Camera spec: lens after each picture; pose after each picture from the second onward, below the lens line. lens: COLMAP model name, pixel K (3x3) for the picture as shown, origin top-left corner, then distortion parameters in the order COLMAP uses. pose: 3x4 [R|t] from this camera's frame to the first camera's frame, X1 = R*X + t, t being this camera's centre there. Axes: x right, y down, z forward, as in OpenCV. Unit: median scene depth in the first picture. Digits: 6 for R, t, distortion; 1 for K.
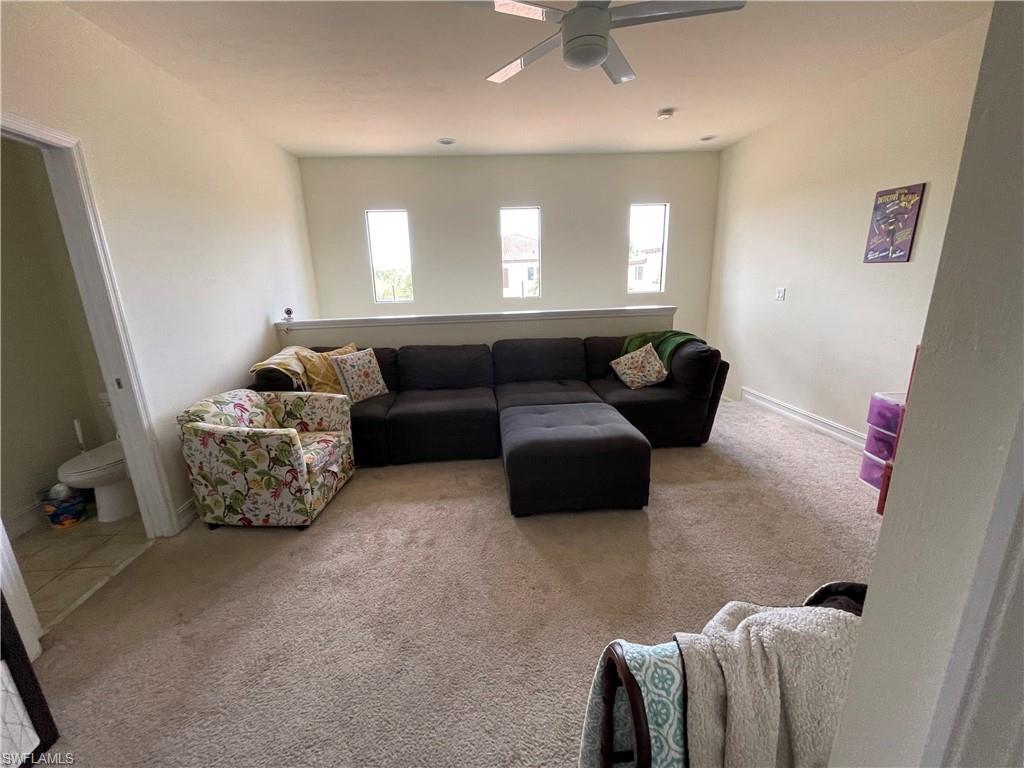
lens RADIAL K [[415.1, 0, 511.0], [0, 415.1, 385.5], [0, 0, 1]] dist [0.001616, 0.000282]
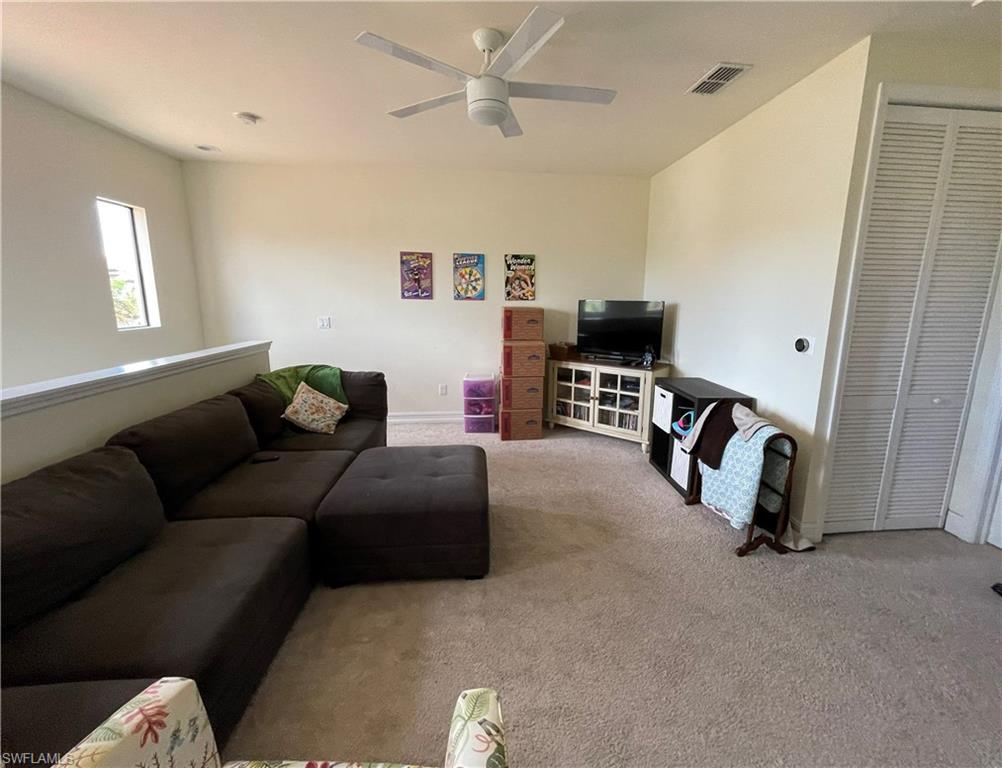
lens RADIAL K [[432.5, 0, 501.1], [0, 432.5, 381.9], [0, 0, 1]] dist [0.002234, 0.000098]
pose [[-0.007679, -0.164814, 0.986295, -0.711895], [0.247793, 0.955248, 0.161555, -0.185898], [-0.968783, 0.245638, 0.033505, 0.722337]]
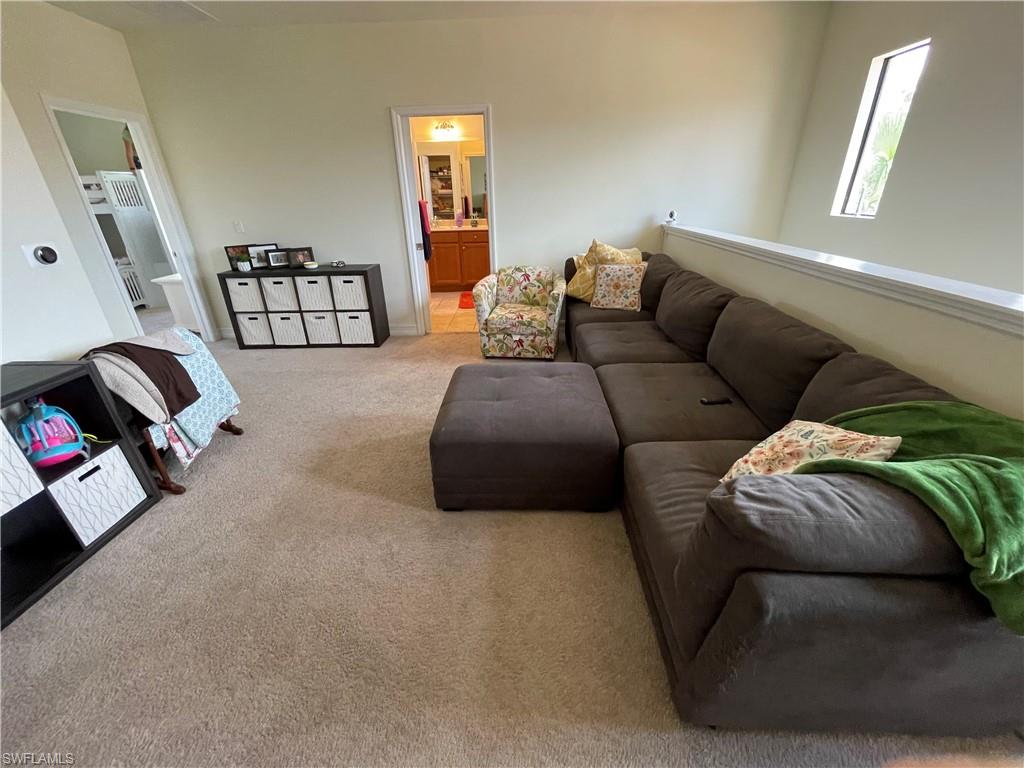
lens RADIAL K [[415.1, 0, 510.6], [0, 415.1, 383.5], [0, 0, 1]] dist [0.001616, 0.000282]
pose [[-0.070981, 0.456933, -0.886664, 0.790454], [-0.220800, 0.859657, 0.460691, -0.271384], [0.972733, 0.228475, 0.039872, 0.891447]]
